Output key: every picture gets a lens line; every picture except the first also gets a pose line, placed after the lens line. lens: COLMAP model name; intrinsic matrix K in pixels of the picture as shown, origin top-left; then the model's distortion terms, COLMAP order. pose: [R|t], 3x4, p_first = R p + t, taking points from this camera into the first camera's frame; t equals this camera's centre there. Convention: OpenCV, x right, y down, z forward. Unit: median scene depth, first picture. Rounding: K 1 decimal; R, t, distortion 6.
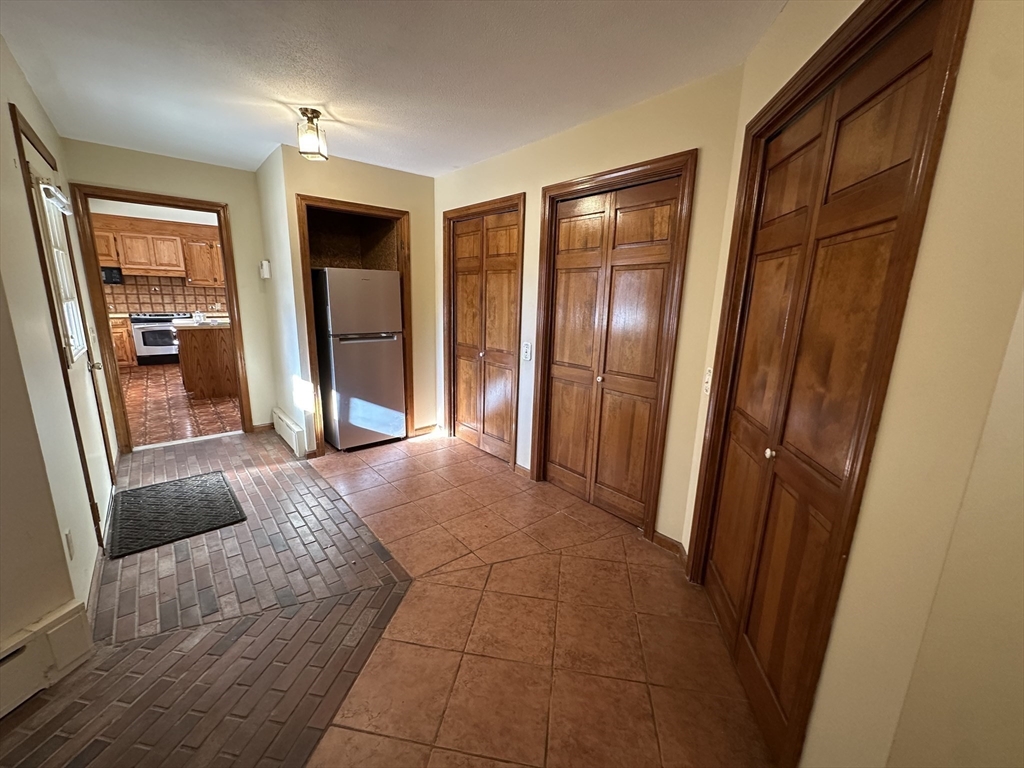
lens RADIAL K [[409.2, 0, 512.0], [0, 409.2, 384.0], [0, 0, 1]] dist [-0.000869, 0.000148]
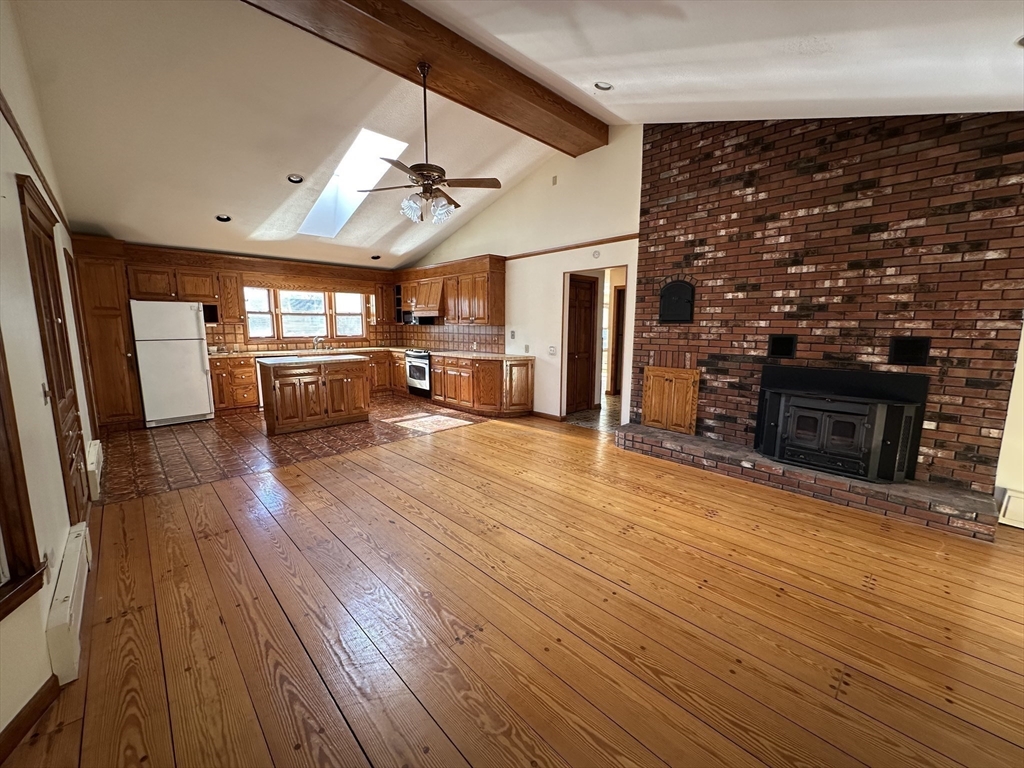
lens RADIAL K [[409.2, 0, 512.0], [0, 409.2, 384.0], [0, 0, 1]] dist [-0.000869, 0.000148]
pose [[0.057342, 0.119023, -0.991234, 0.230664], [-0.213336, 0.971396, 0.104300, -0.236696], [0.975295, 0.205485, 0.081093, 1.102098]]
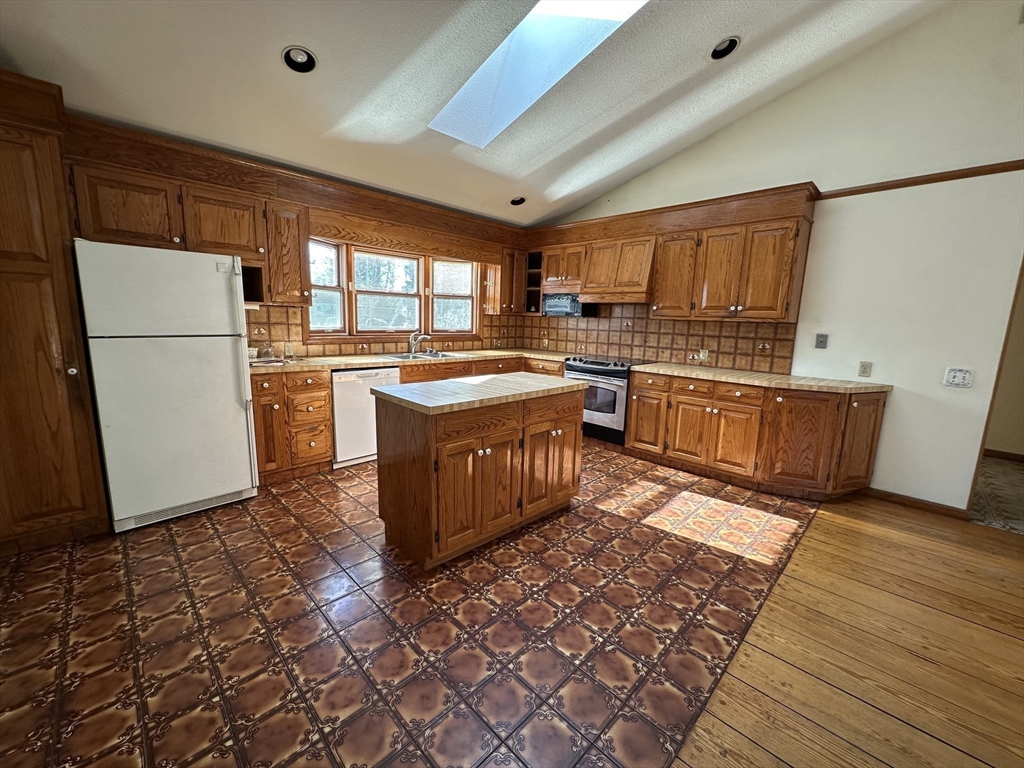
lens RADIAL K [[409.2, 0, 512.0], [0, 409.2, 384.0], [0, 0, 1]] dist [-0.000869, 0.000148]
pose [[0.077357, 0.137816, -0.987432, -0.220460], [-0.239599, 0.963945, 0.115768, -0.168446], [0.967785, 0.227633, 0.107588, 0.763234]]
